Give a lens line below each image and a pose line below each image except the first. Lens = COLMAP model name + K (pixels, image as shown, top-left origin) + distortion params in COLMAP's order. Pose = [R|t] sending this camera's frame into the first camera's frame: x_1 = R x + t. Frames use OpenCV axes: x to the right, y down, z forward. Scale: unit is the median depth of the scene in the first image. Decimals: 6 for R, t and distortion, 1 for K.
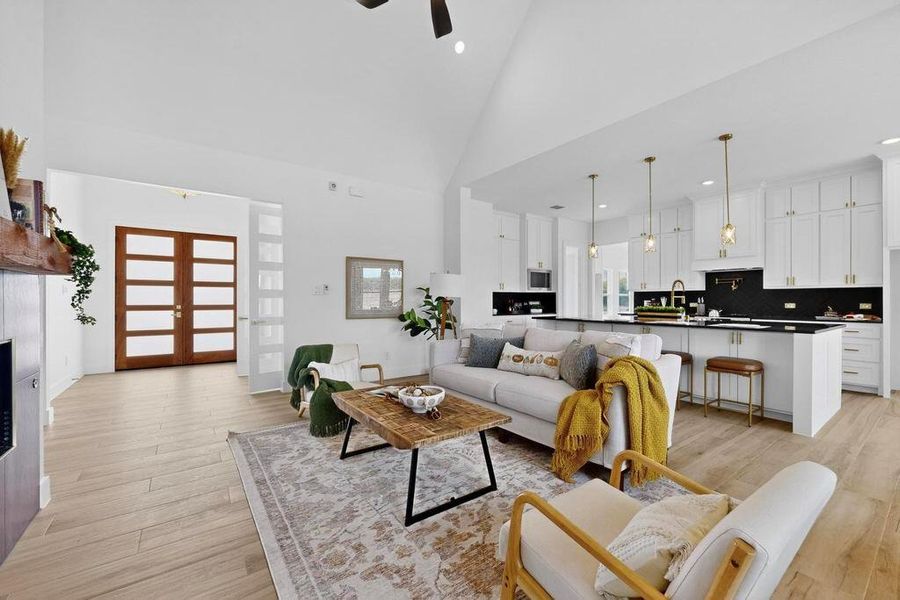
lens RADIAL K [[365.6, 0, 450.0], [0, 365.6, 300.0], [0, 0, 1]] dist [0.000102, -0.000389]
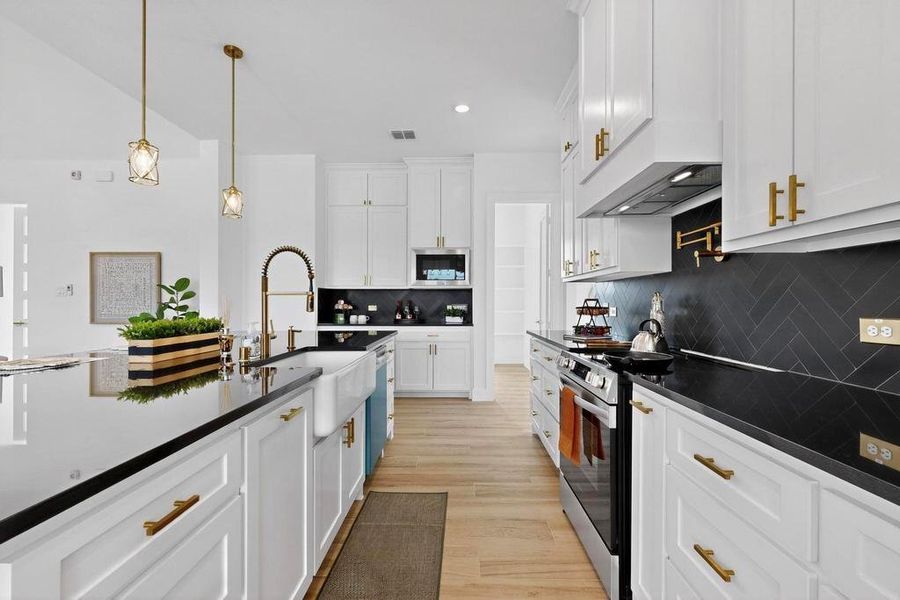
lens RADIAL K [[391.4, 0, 450.0], [0, 391.4, 300.0], [0, 0, 1]] dist [0.000598, -0.000180]
pose [[0.797054, -0.002339, -0.603903, 0.913826], [0.000651, 0.999995, -0.003014, -0.000706], [0.603908, 0.002009, 0.797052, 0.732130]]
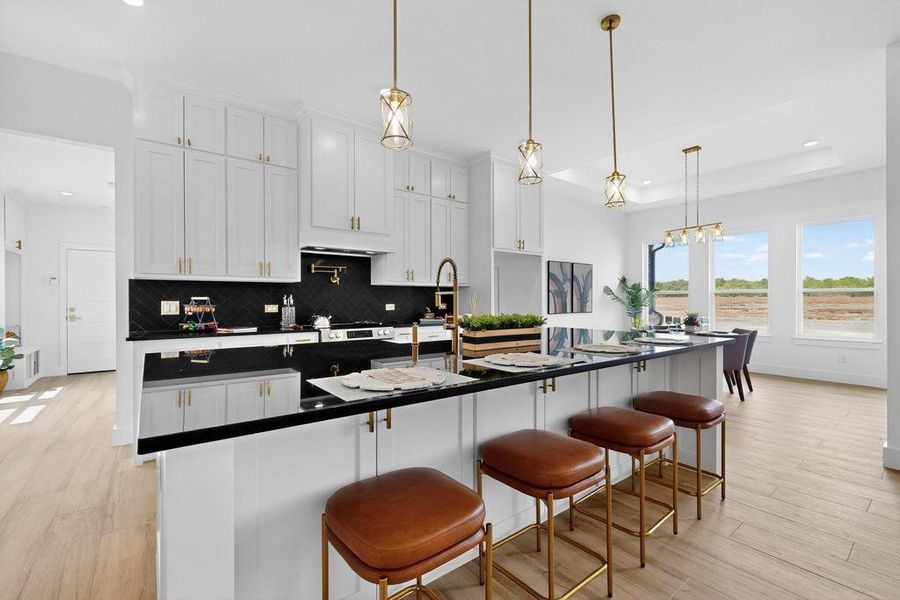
lens RADIAL K [[391.4, 0, 450.0], [0, 391.4, 300.0], [0, 0, 1]] dist [0.000598, -0.000180]
pose [[-0.026972, -0.002449, 0.999633, 0.098310], [-0.000575, 0.999997, 0.002434, -0.001858], [-0.999636, -0.000509, -0.026974, 0.934600]]
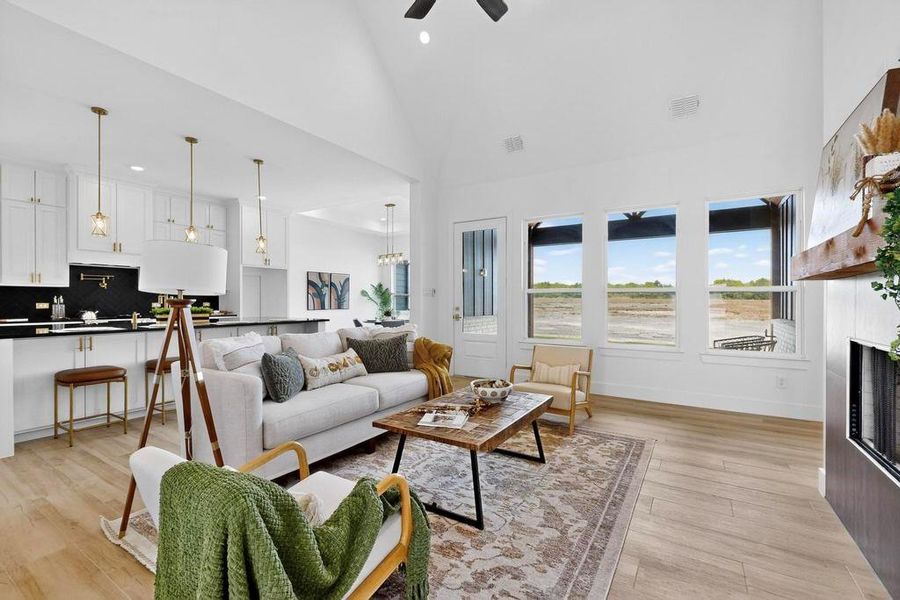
lens RADIAL K [[391.4, 0, 450.0], [0, 391.4, 300.0], [0, 0, 1]] dist [0.000598, -0.000180]
pose [[-0.370806, -0.000878, 0.928710, -0.474438], [-0.002310, 0.999997, 0.000023, -0.001179], [-0.928707, -0.002136, -0.370807, 0.653795]]
